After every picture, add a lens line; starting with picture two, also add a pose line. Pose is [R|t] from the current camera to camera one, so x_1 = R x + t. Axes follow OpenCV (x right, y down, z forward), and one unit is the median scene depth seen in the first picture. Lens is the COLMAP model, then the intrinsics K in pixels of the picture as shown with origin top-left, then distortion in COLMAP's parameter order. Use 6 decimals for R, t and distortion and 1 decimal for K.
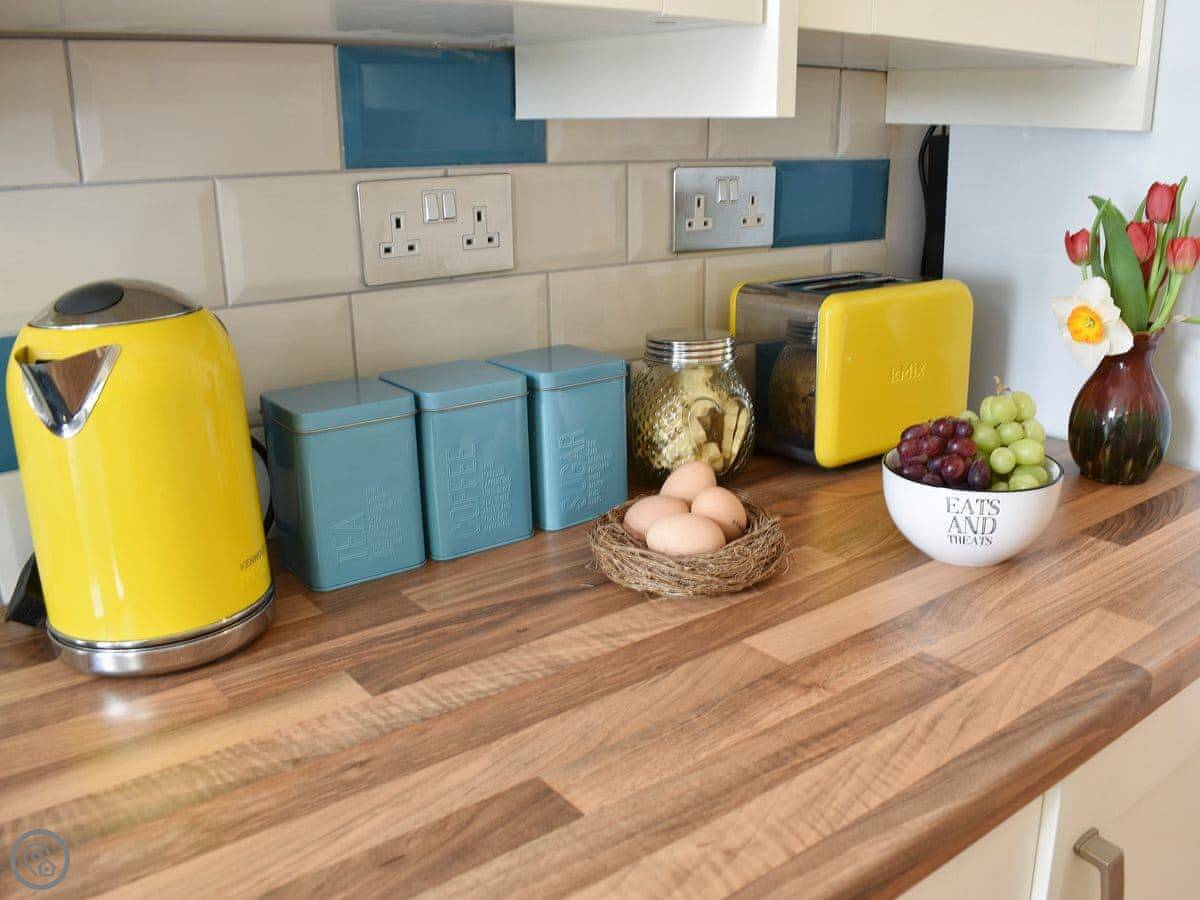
lens RADIAL K [[1022.6, 0, 600.0], [0, 1022.6, 450.0], [0, 0, 1]] dist [-0.125292, 0.006813]
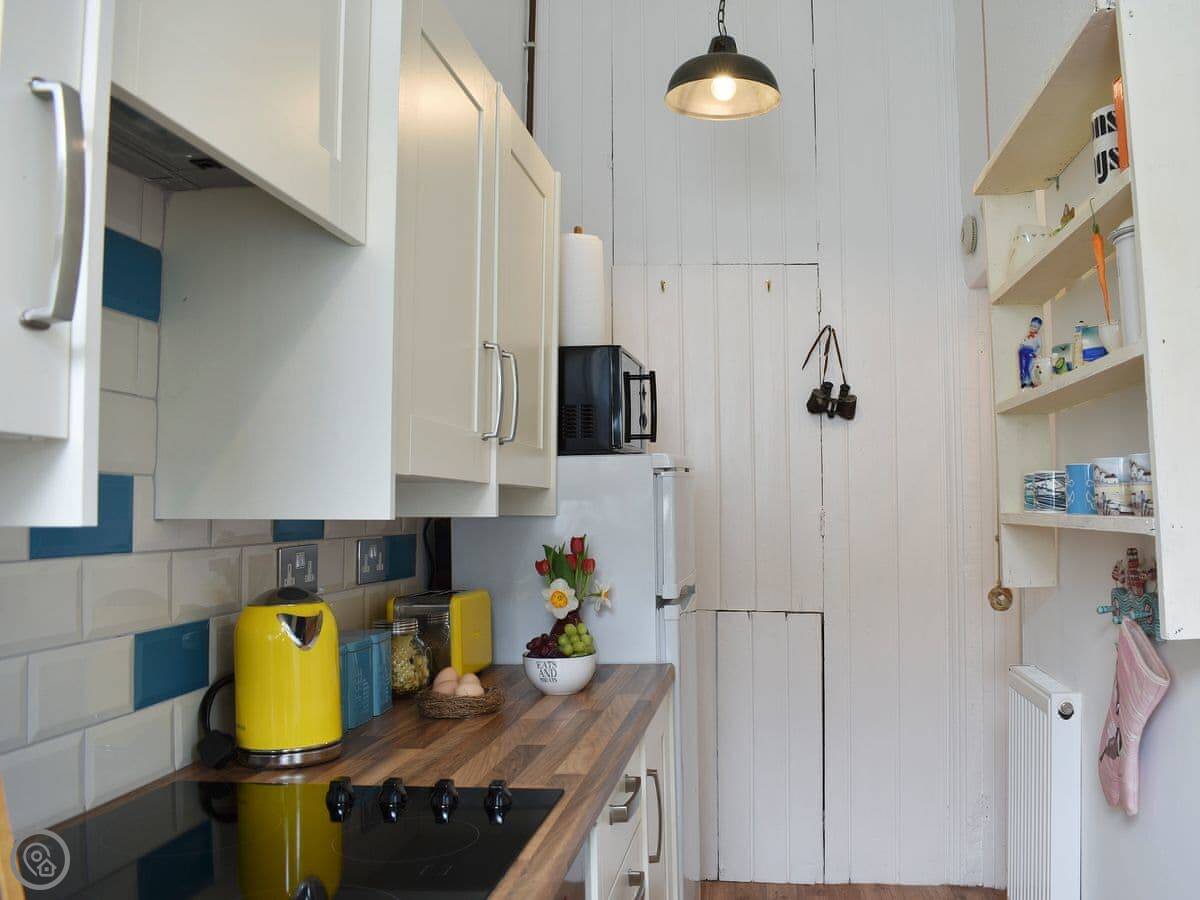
lens RADIAL K [[1022.6, 0, 600.0], [0, 1022.6, 450.0], [0, 0, 1]] dist [-0.125292, 0.006813]
pose [[0.744392, 0.020000, 0.667443, -0.919711], [0.231278, 0.929959, -0.285809, 0.223354], [-0.626411, 0.367119, 0.687629, -0.707170]]
